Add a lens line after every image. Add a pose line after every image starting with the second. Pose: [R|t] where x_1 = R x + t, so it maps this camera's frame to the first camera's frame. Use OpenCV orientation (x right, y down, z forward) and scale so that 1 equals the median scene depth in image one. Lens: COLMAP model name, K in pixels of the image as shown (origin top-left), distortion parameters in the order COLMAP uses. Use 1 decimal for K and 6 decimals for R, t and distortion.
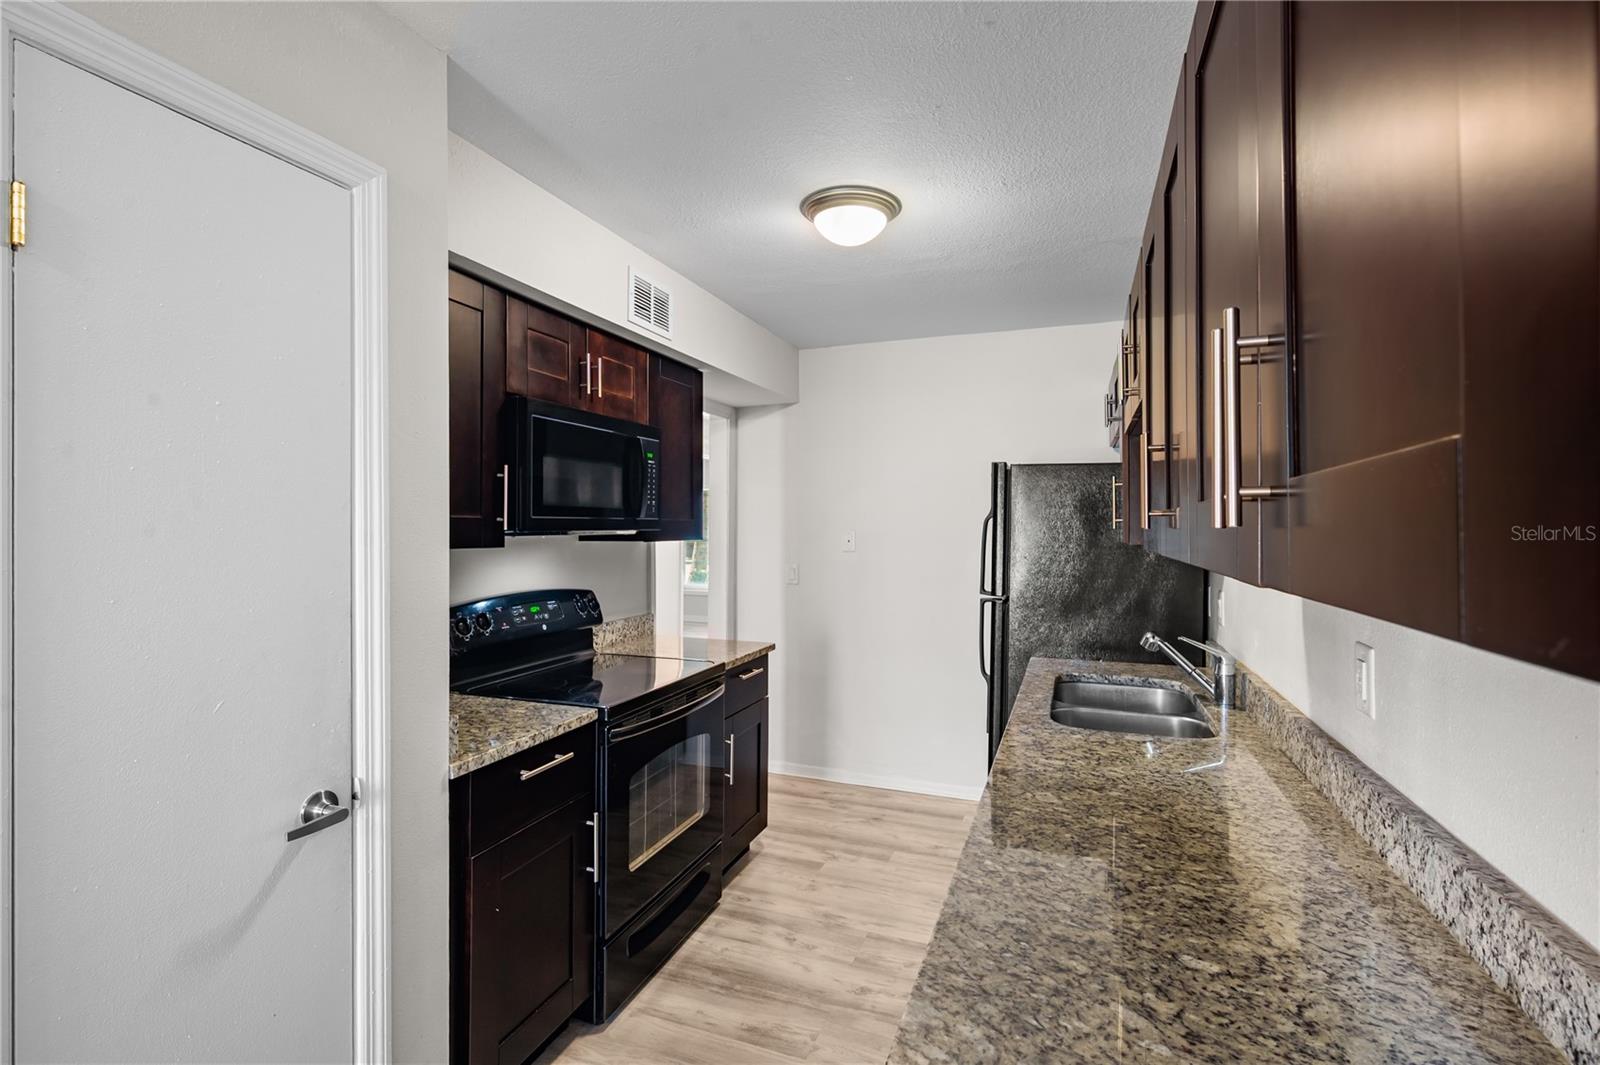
lens RADIAL K [[713.9, 0, 804.0], [0, 713.9, 525.6], [0, 0, 1]] dist [0.001931, 0.000070]
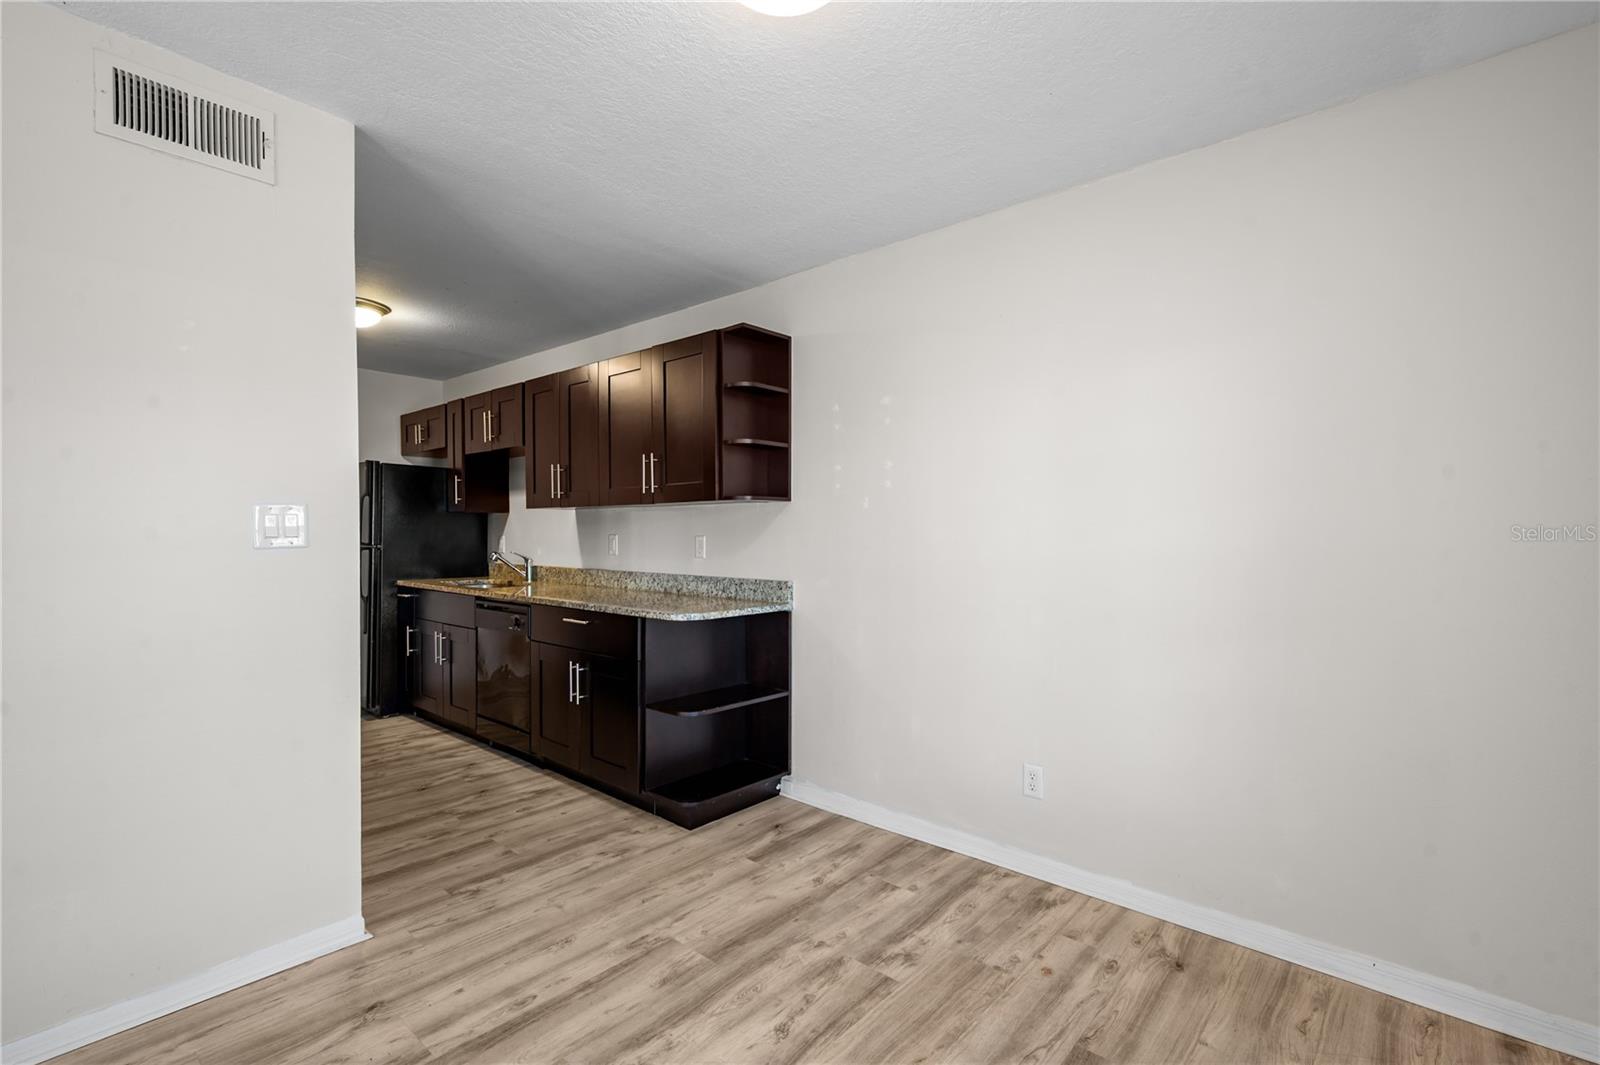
lens RADIAL K [[713.9, 0, 810.2], [0, 713.9, 561.3], [0, 0, 1]] dist [0.001931, 0.000070]
pose [[0.335355, -0.034627, 0.941455, -1.200478], [-0.014854, 0.999006, 0.042034, 0.074708], [-0.941975, -0.028081, 0.334507, -0.584364]]
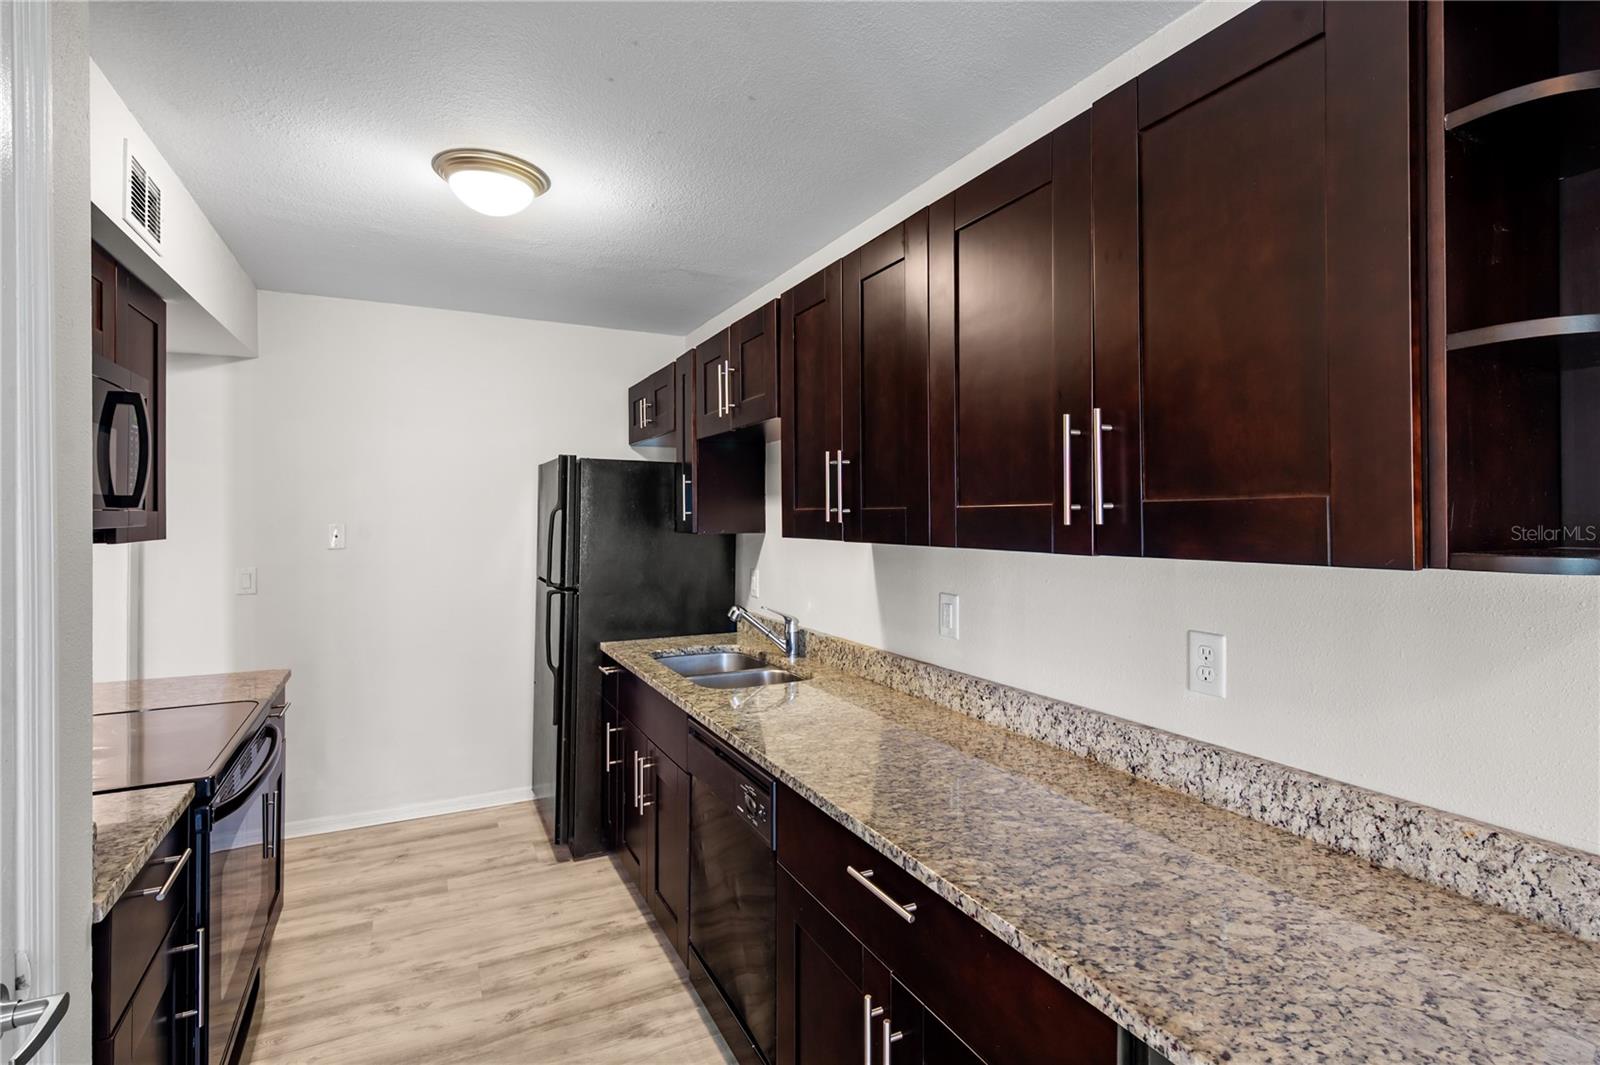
lens RADIAL K [[771.0, 0, 791.3], [0, 771.0, 512.5], [0, 0, 1]] dist [0.004256, 0.000642]
pose [[0.682376, -0.003975, 0.730990, -0.411169], [-0.002732, 0.999964, 0.007988, -0.018193], [-0.730996, -0.007448, 0.682341, 0.045615]]
